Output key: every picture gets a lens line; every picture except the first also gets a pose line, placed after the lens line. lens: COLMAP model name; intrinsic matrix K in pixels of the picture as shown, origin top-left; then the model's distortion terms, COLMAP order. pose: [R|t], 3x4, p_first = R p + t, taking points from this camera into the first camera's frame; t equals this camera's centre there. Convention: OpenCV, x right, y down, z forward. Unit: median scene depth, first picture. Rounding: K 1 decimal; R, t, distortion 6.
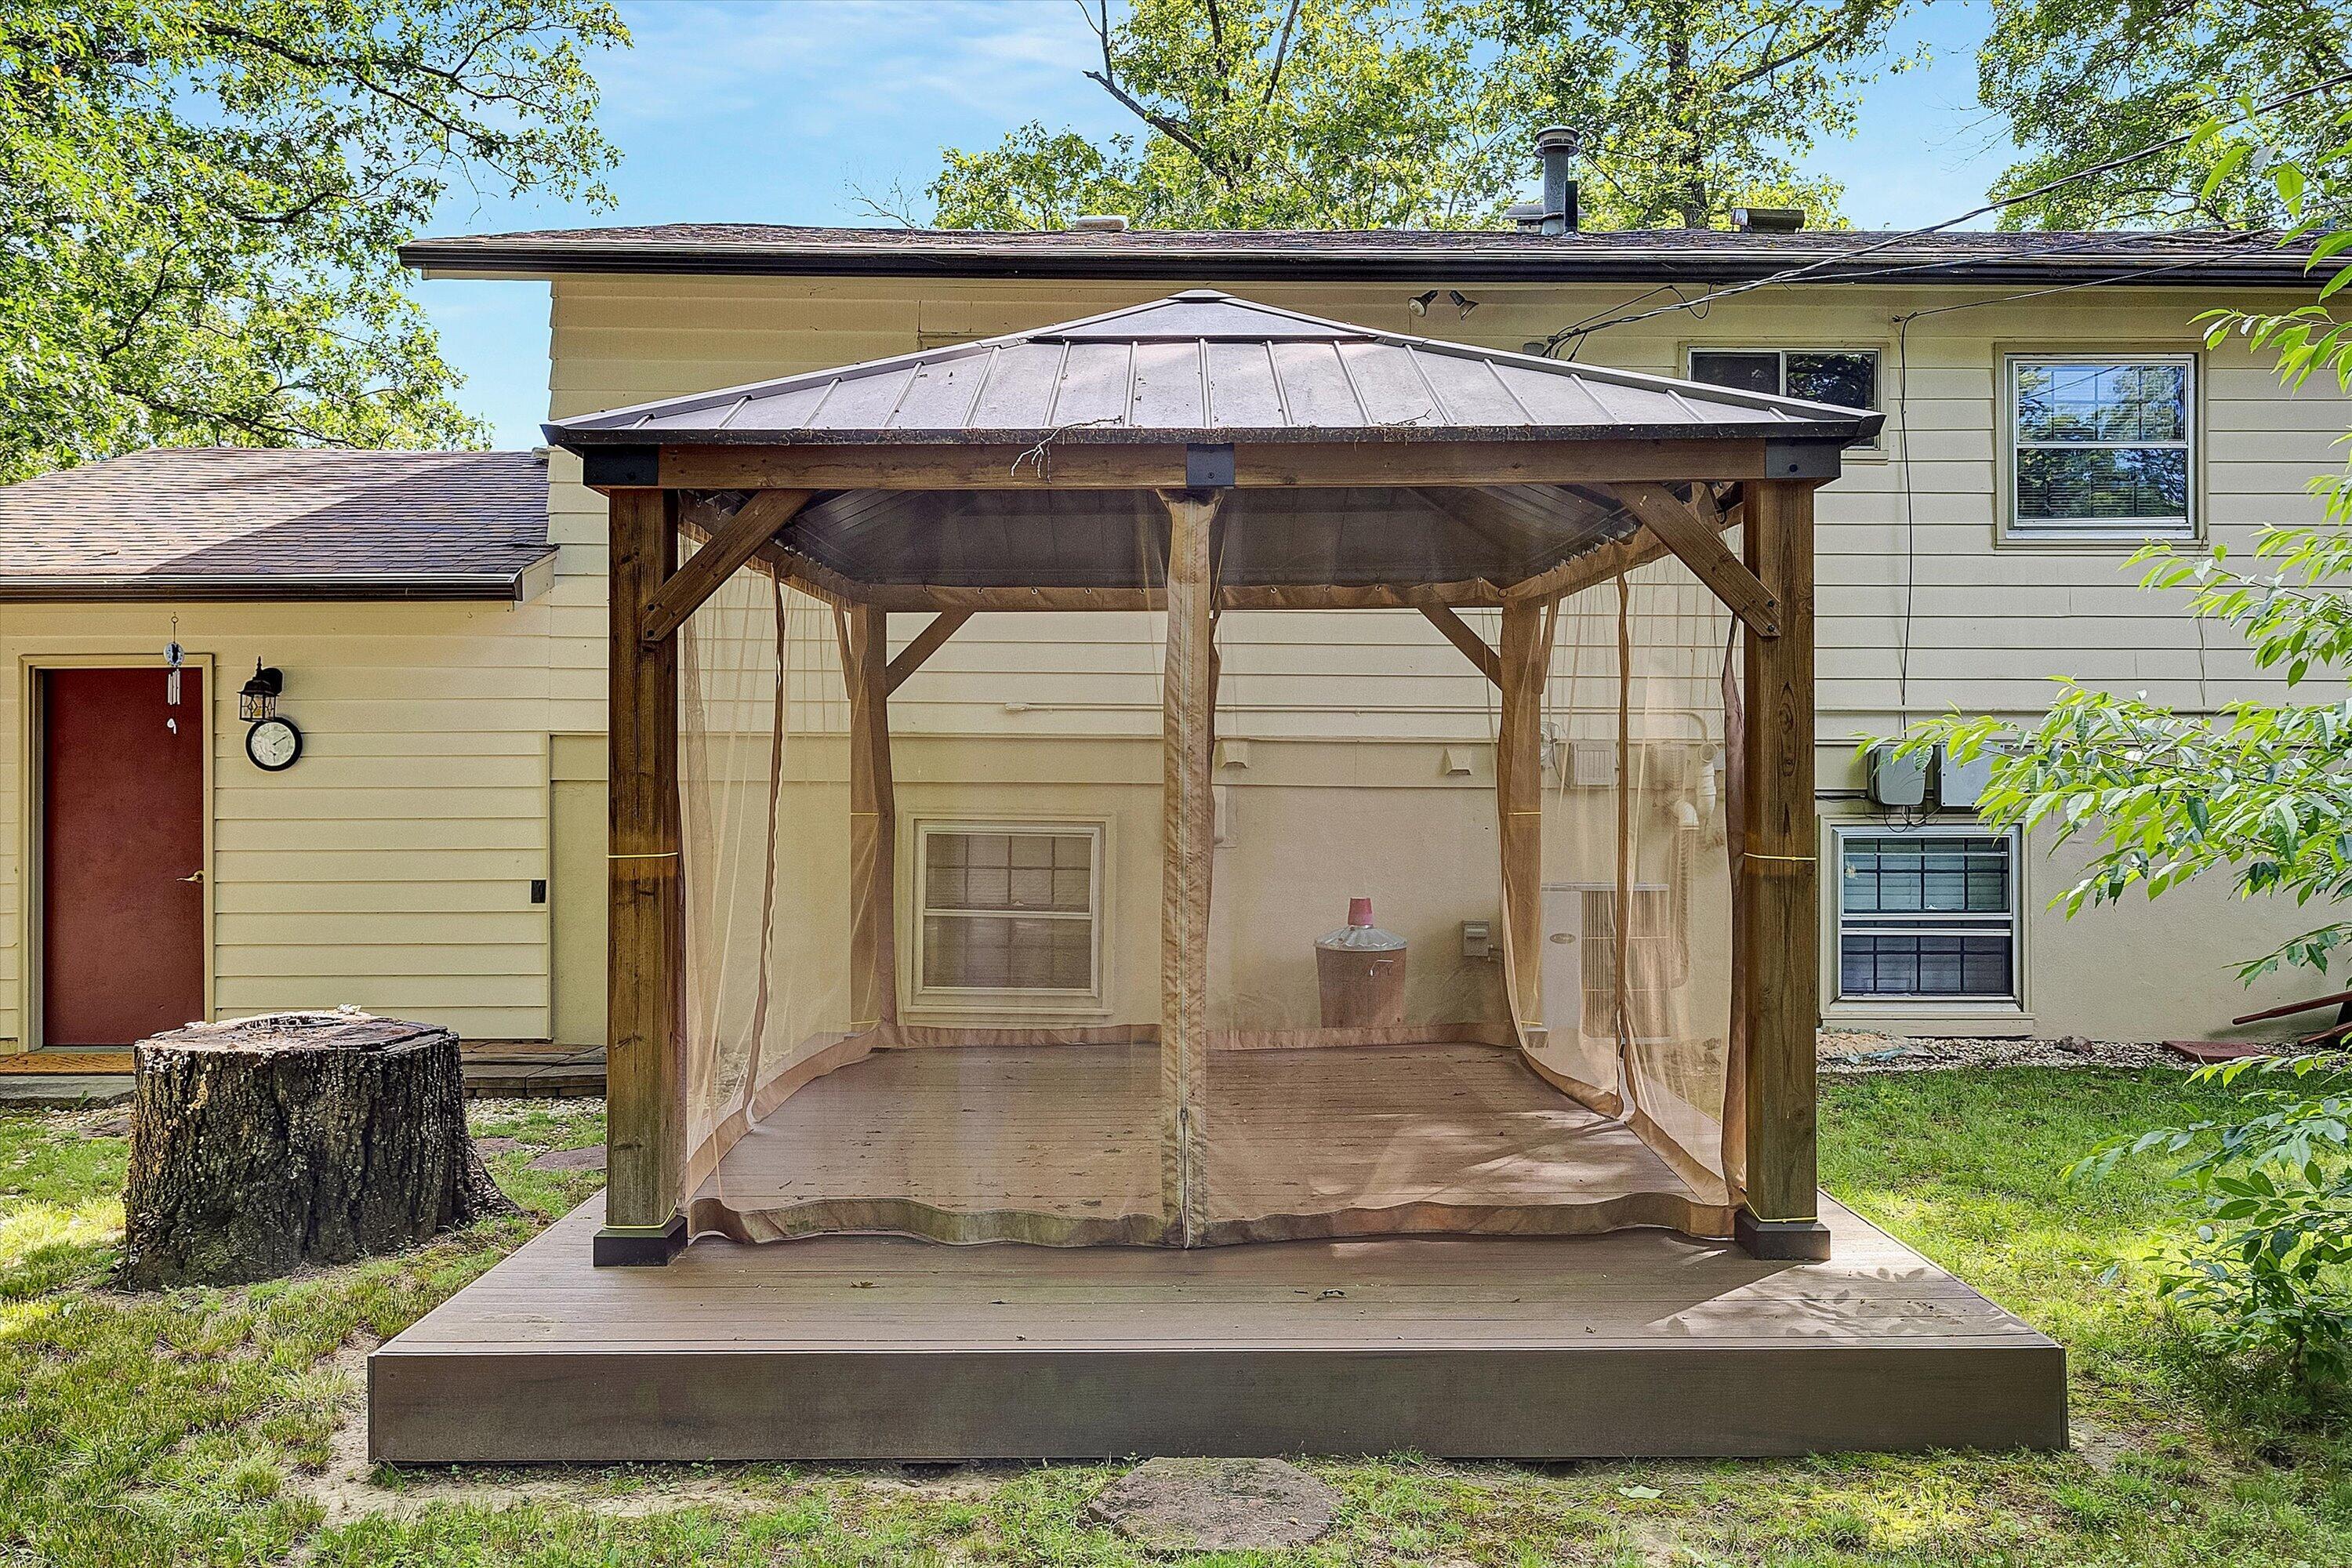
lens RADIAL K [[1097.1, 0, 1176.8], [0, 1097.1, 780.9], [0, 0, 1]] dist [0.013761, 0.000117]
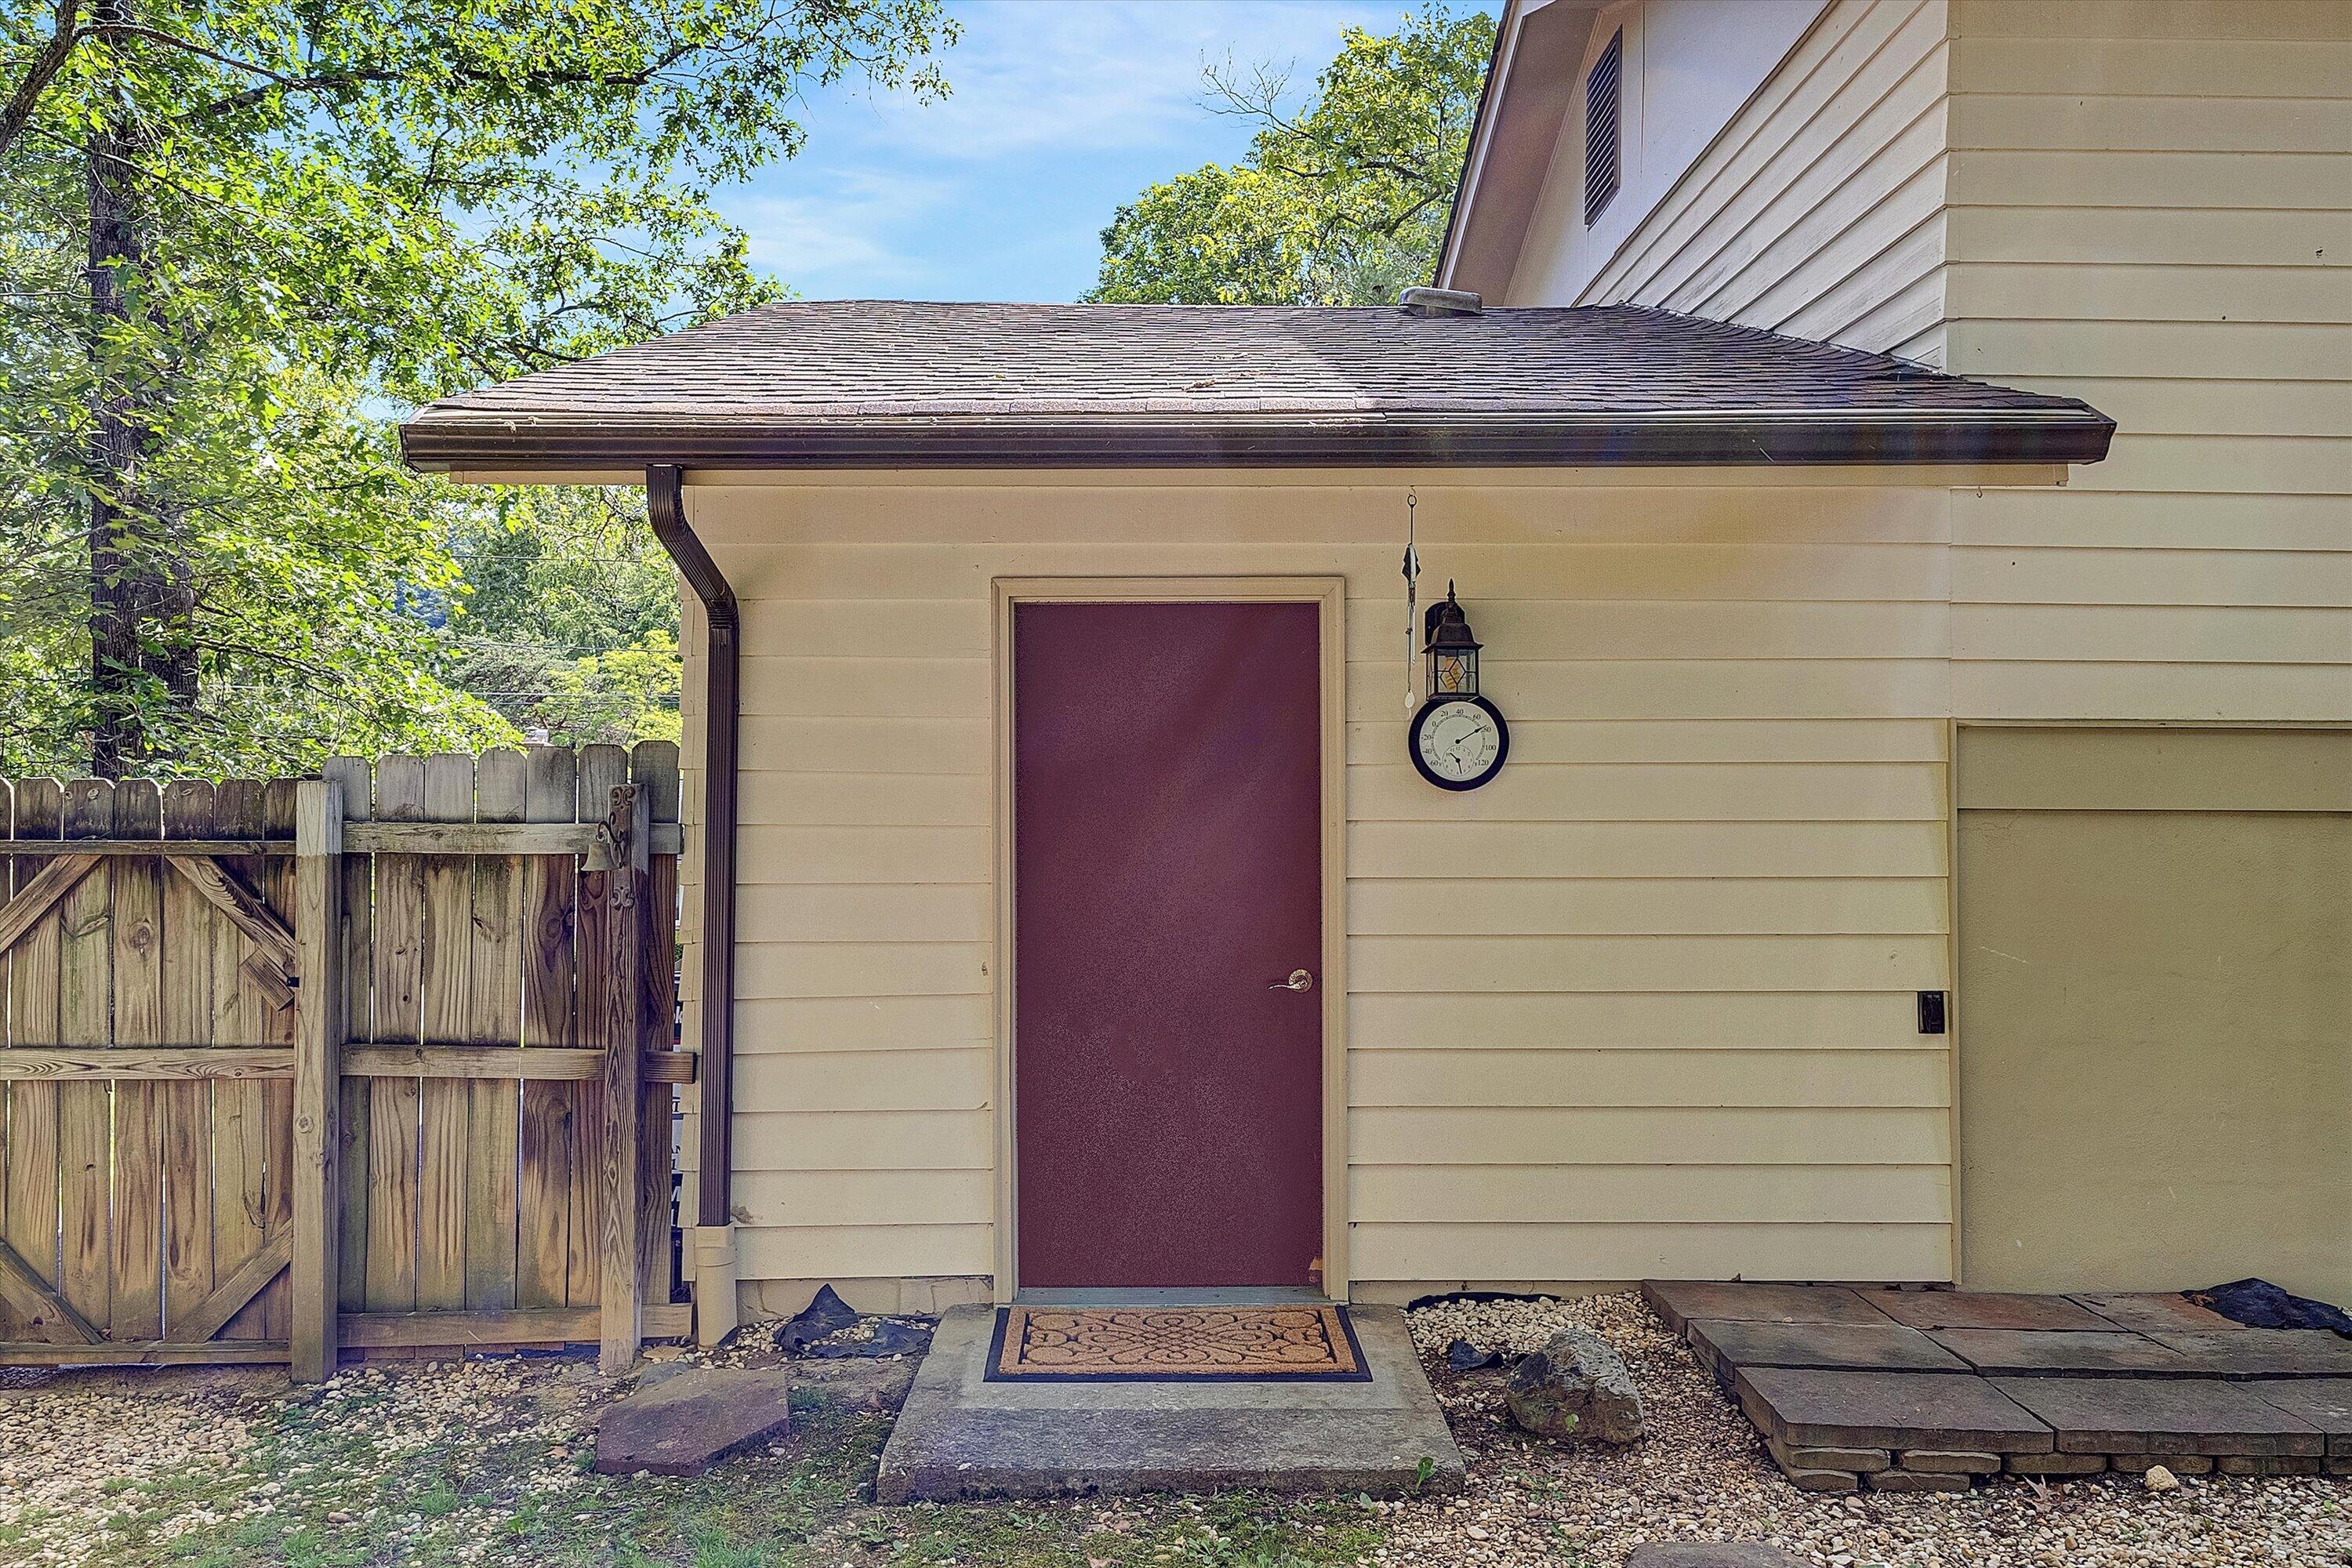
lens RADIAL K [[1097.1, 0, 1174.0], [0, 1097.1, 781.2], [0, 0, 1]] dist [0.013761, 0.000117]
pose [[0.999974, 0.003264, 0.006460, -0.954402], [-0.003284, 0.999990, 0.002996, -0.014586], [-0.006450, -0.003017, 0.999975, 0.457953]]
